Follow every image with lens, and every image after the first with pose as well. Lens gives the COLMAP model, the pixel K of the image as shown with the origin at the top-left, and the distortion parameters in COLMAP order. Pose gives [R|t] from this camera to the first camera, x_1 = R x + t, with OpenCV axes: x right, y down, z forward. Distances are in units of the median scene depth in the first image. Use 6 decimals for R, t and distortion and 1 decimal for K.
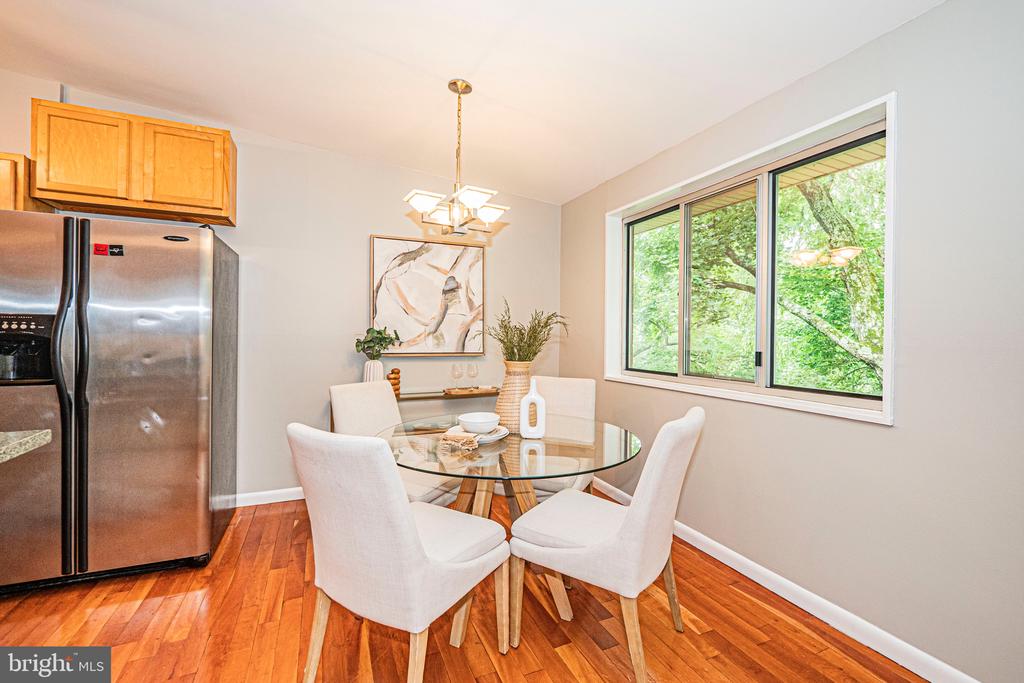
lens RADIAL K [[431.7, 0, 506.5], [0, 431.7, 337.1], [0, 0, 1]] dist [-0.005846, -0.000386]
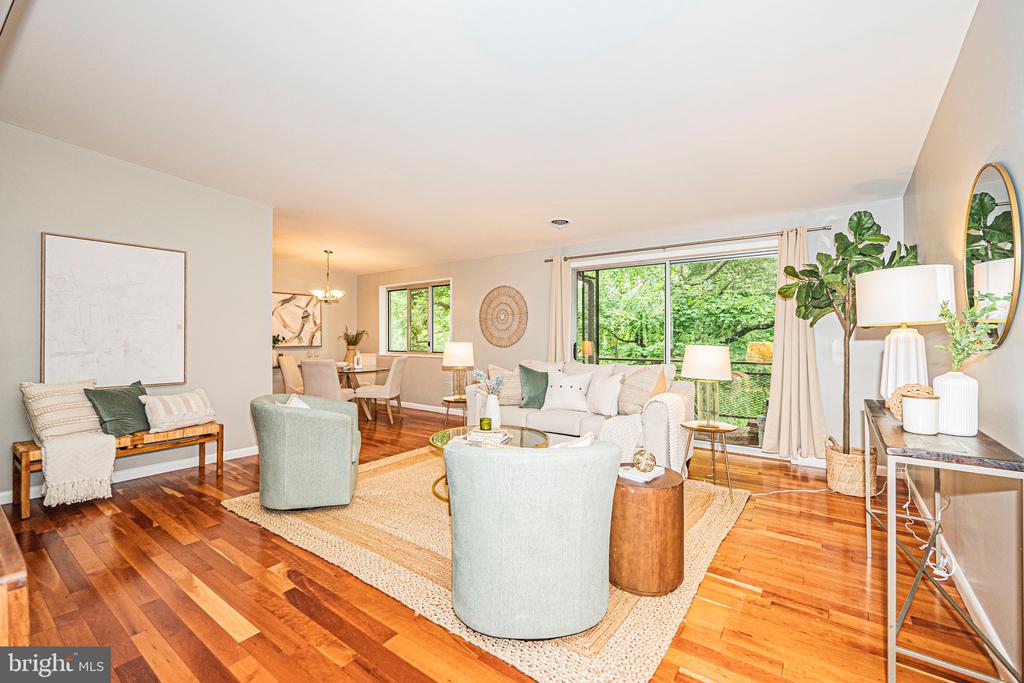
lens RADIAL K [[416.8, 0, 511.7], [0, 416.8, 338.4], [0, 0, 1]] dist [-0.007022, 0.000443]
pose [[0.855899, -0.013000, 0.516980, -0.331024], [0.012114, 0.999914, 0.005087, 0.000545], [-0.517002, 0.001909, 0.855982, -1.332001]]
